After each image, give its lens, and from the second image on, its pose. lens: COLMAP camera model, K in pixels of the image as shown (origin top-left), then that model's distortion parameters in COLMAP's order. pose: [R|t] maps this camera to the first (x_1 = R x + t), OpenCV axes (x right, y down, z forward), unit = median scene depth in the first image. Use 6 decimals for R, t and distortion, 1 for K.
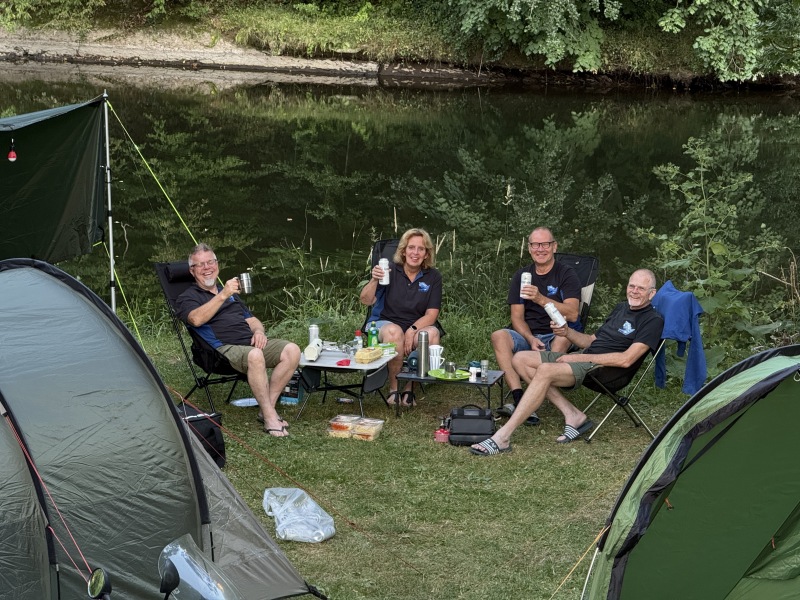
lens RADIAL K [[2862.2, 0, 400.0], [0, 2862.2, 300.0], [0, 0, 1]] dist [0.130026, 3.695785]
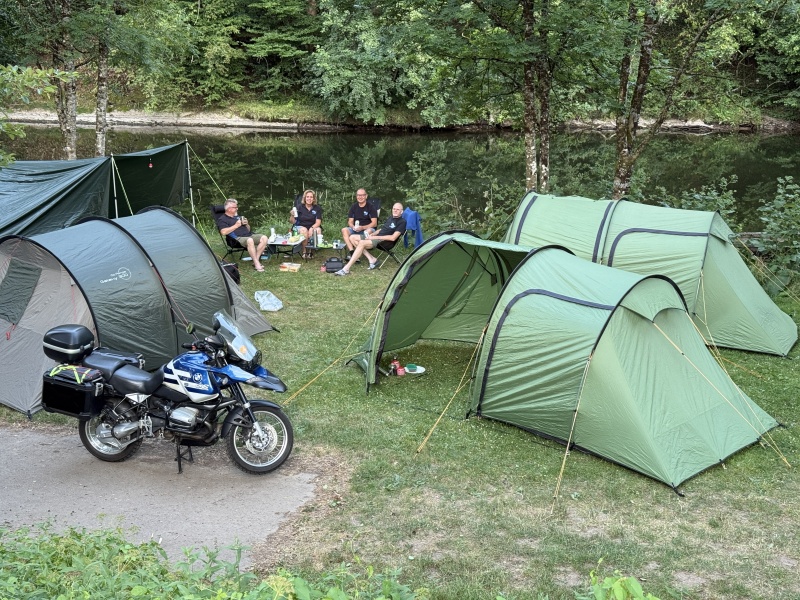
lens RADIAL K [[1120.8, 0, 400.0], [0, 1120.8, 300.0], [0, 0, 1]] dist [0.148672, -0.036124]
pose [[0.996459, -0.037151, 0.075429, 0.005601], [0.031377, 0.996588, 0.076340, -0.000571], [-0.078007, -0.073703, 0.994225, -0.026634]]
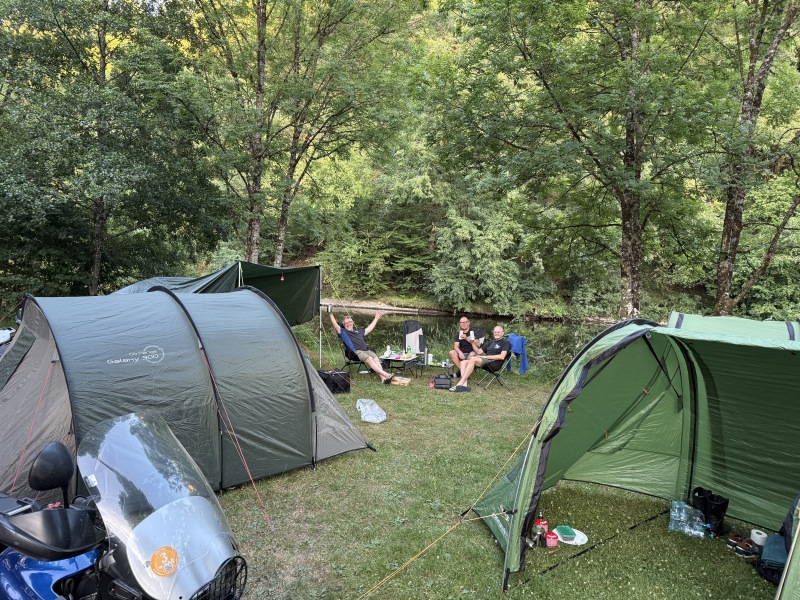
lens RADIAL K [[576.3, 0, 400.0], [0, 576.3, 300.0], [0, 0, 1]] dist [0.090816, -0.001215]
pose [[0.998600, 0.030179, -0.043442, 0.005286], [-0.035324, 0.991779, -0.122989, 0.033181], [0.039374, 0.124352, 0.991457, 0.406636]]
